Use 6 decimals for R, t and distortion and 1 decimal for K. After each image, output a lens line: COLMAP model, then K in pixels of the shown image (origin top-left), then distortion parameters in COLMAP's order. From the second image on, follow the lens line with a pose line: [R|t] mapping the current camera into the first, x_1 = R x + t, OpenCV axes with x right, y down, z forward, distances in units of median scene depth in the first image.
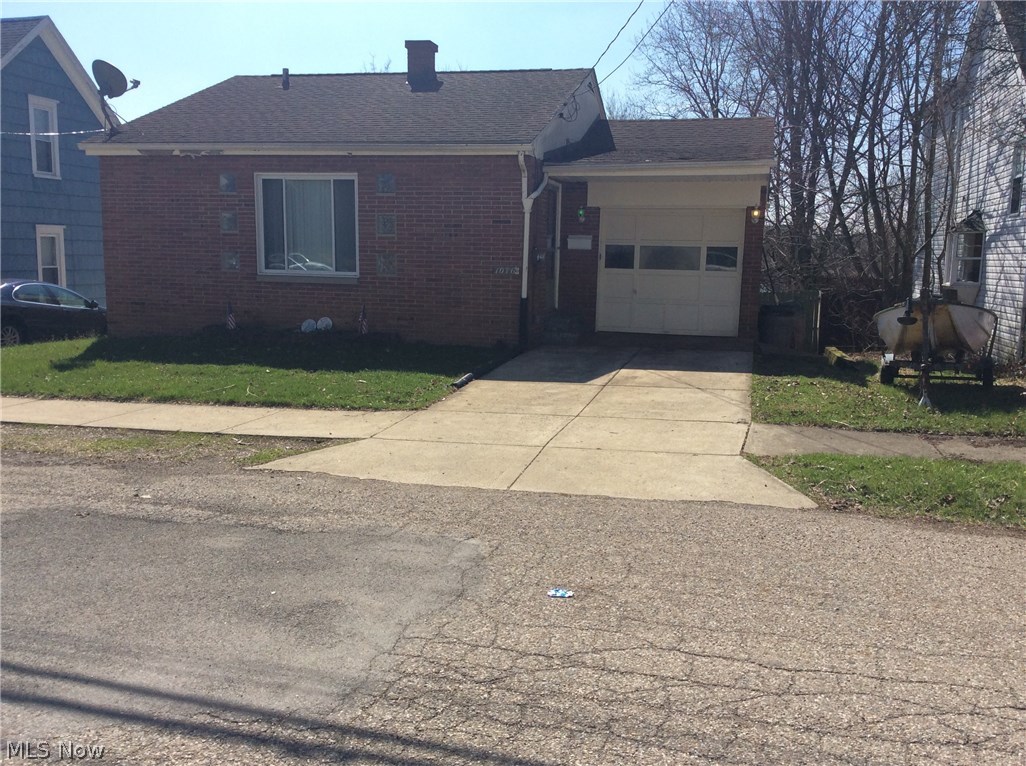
lens RADIAL K [[946.9, 0, 513.0], [0, 946.9, 383.0], [0, 0, 1]] dist [0.142826, -0.278661]
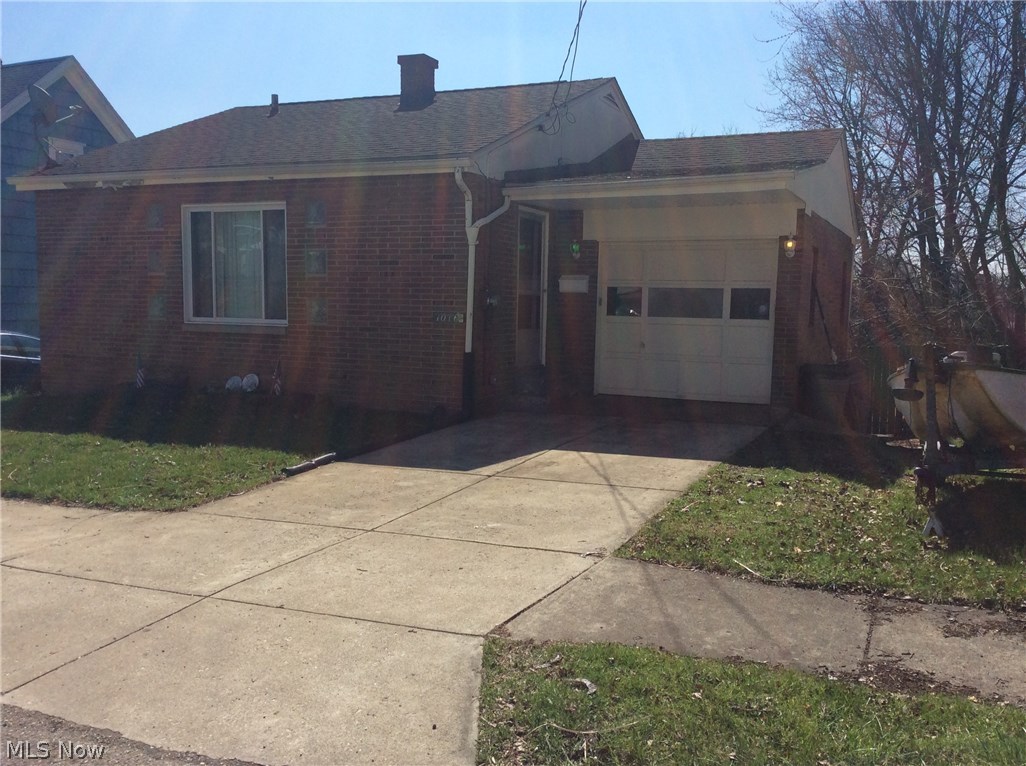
lens RADIAL K [[946.9, 0, 513.0], [0, 946.9, 383.0], [0, 0, 1]] dist [0.142826, -0.278661]
pose [[0.984597, 0.012021, -0.174424, 0.174706], [-0.021515, 0.998382, -0.052641, -0.022051], [0.173509, 0.055583, 0.983262, 0.219148]]
